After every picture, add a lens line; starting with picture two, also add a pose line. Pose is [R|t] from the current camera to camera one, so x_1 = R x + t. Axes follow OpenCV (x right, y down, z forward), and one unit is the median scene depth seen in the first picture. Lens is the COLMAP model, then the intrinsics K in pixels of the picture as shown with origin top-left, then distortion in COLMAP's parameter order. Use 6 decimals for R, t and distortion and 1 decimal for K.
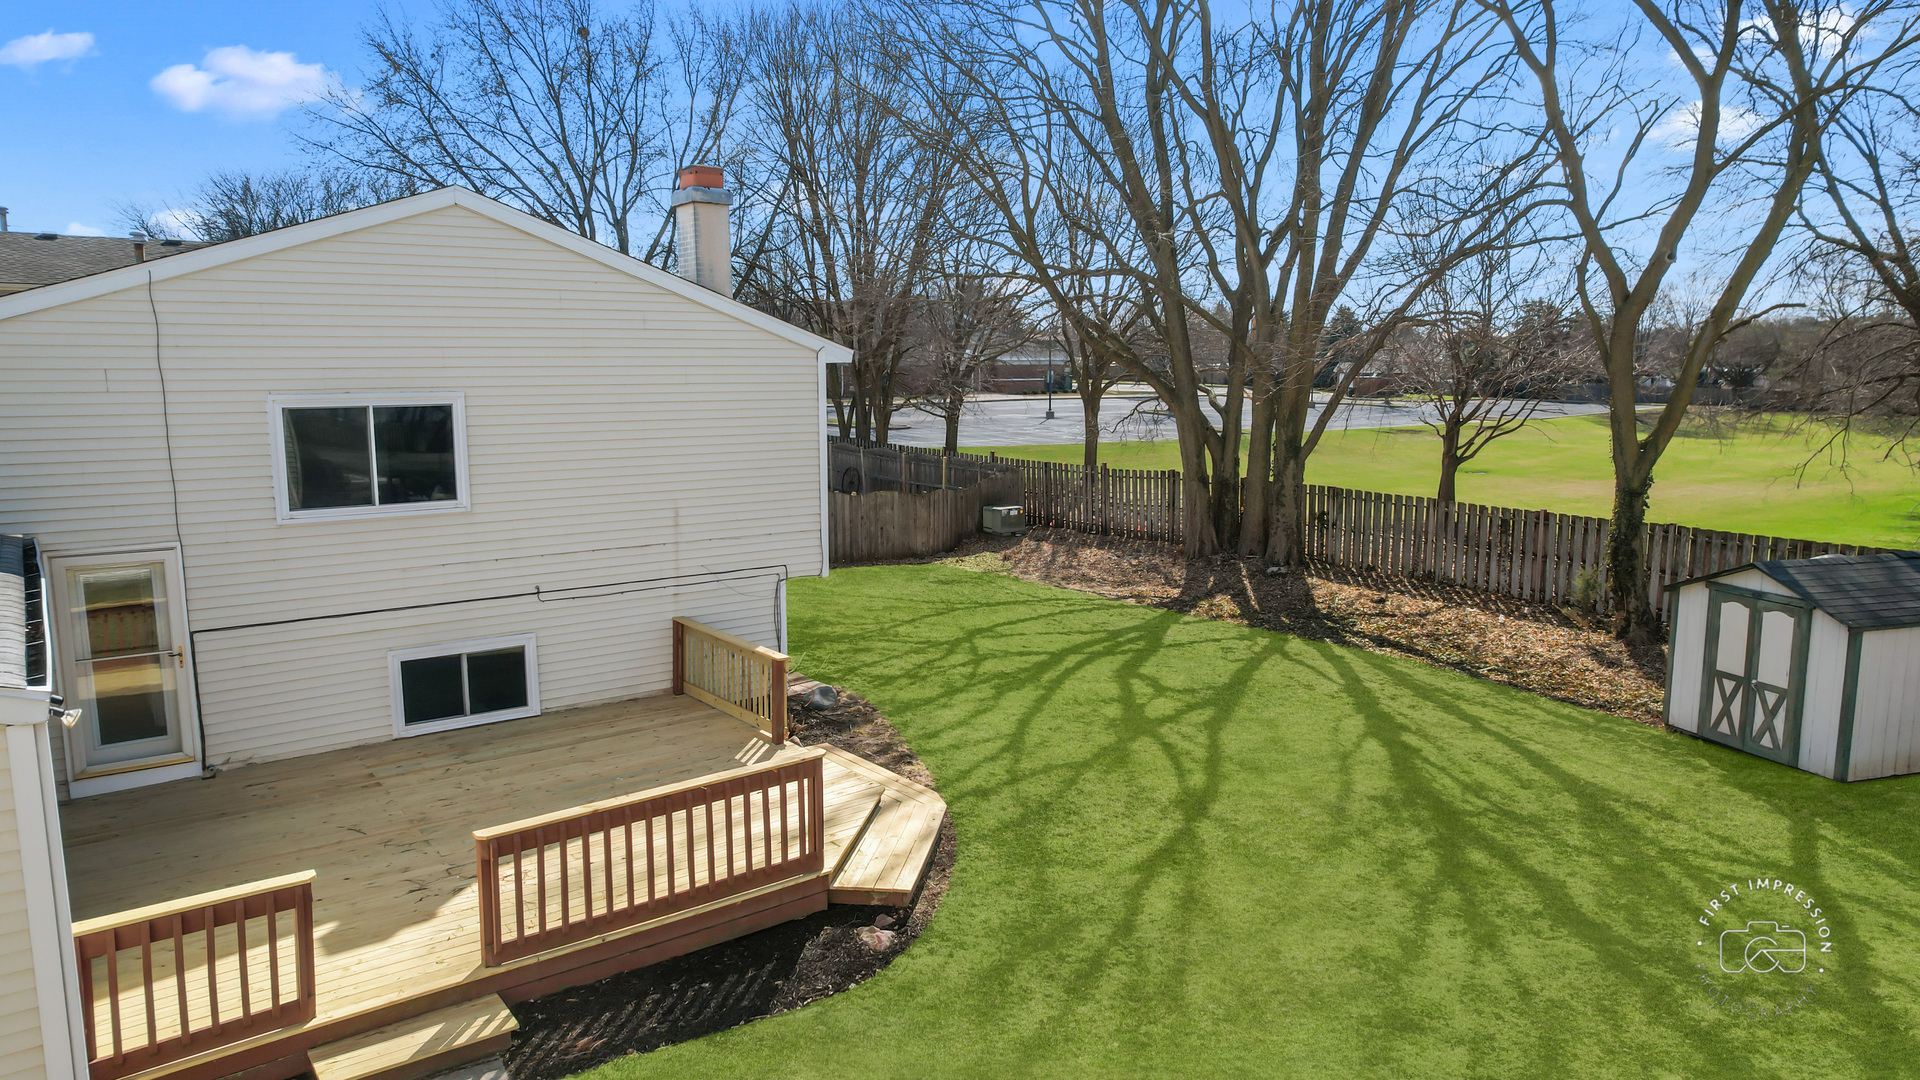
lens RADIAL K [[1217.9, 0, 960.0], [0, 1217.9, 540.0], [0, 0, 1]] dist [-0.060183, 0.001723]
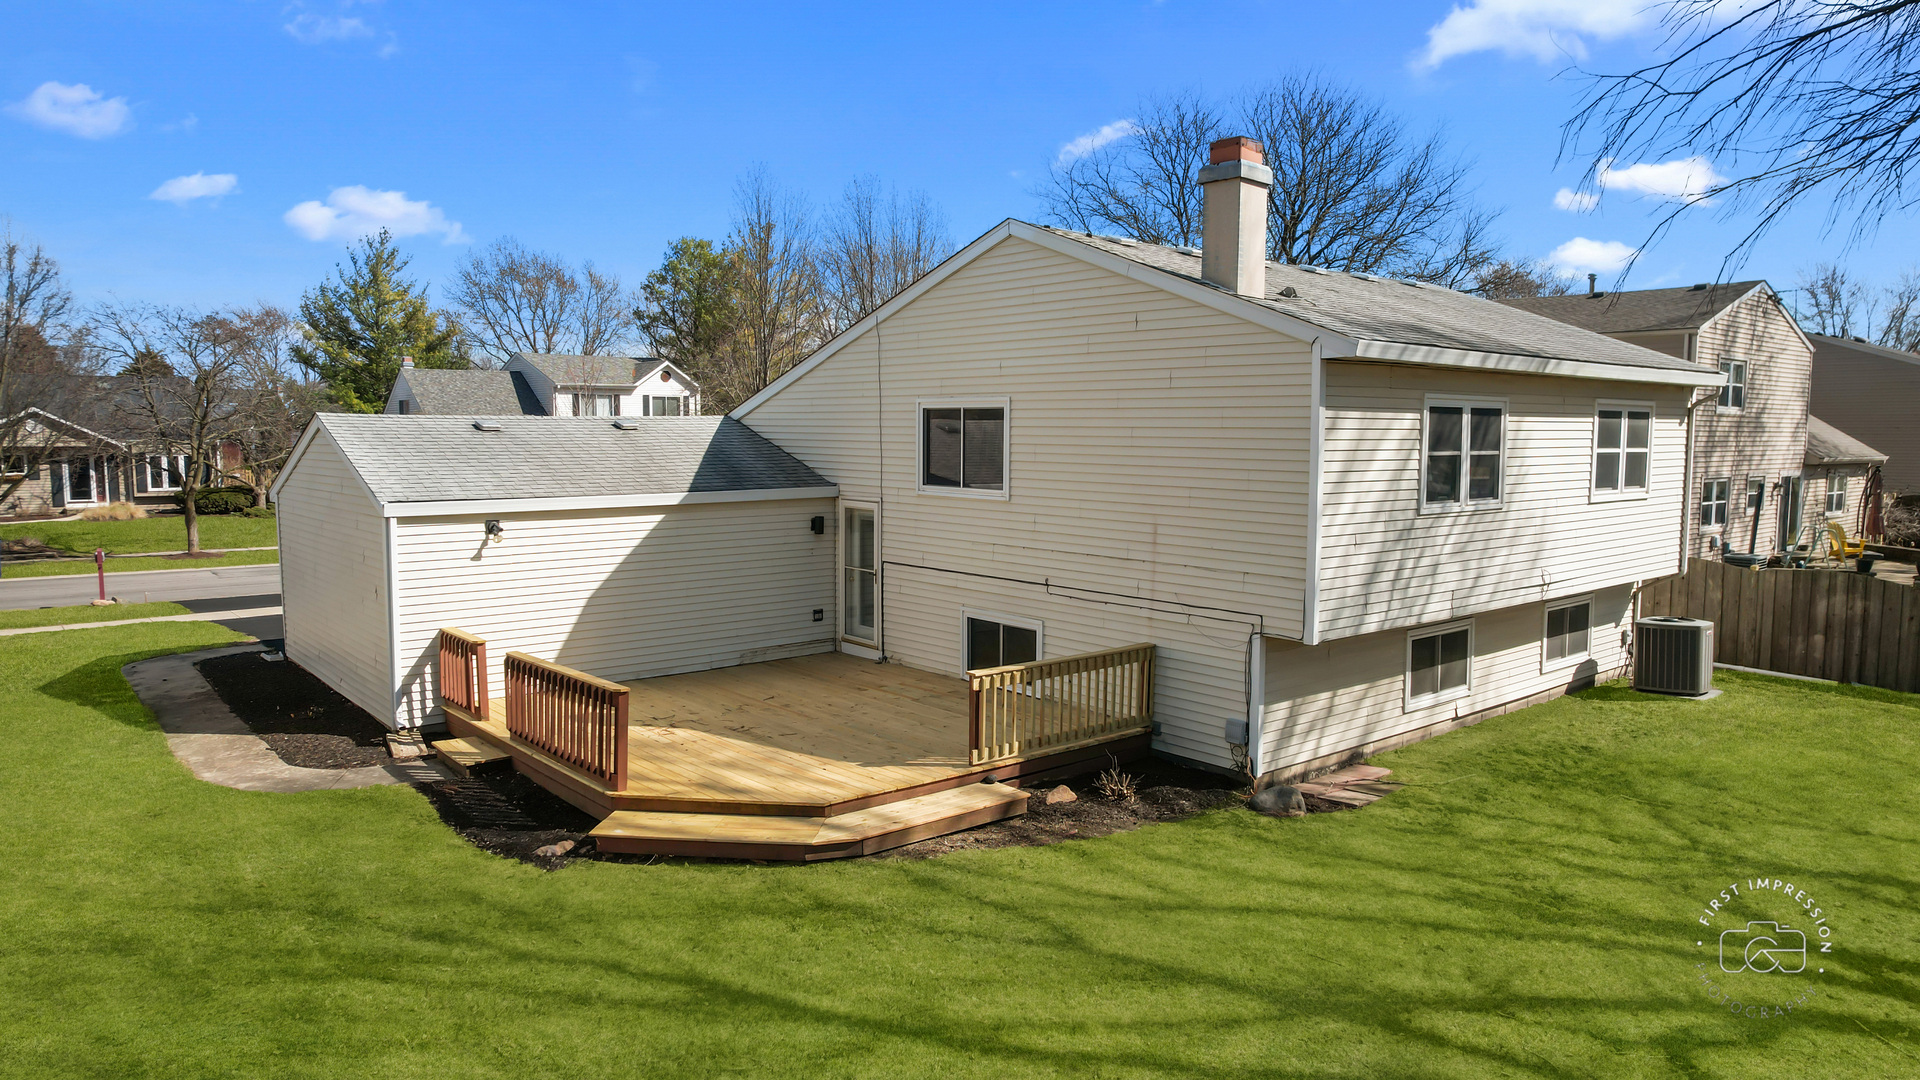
lens RADIAL K [[1199.2, 0, 960.0], [0, 1199.2, 540.0], [0, 0, 1]] dist [-0.042736, 0.001119]
pose [[0.059854, 0.093608, -0.993808, 0.674069], [-0.150327, 0.985084, 0.083732, -0.069981], [0.986823, 0.144385, 0.073033, 0.816110]]
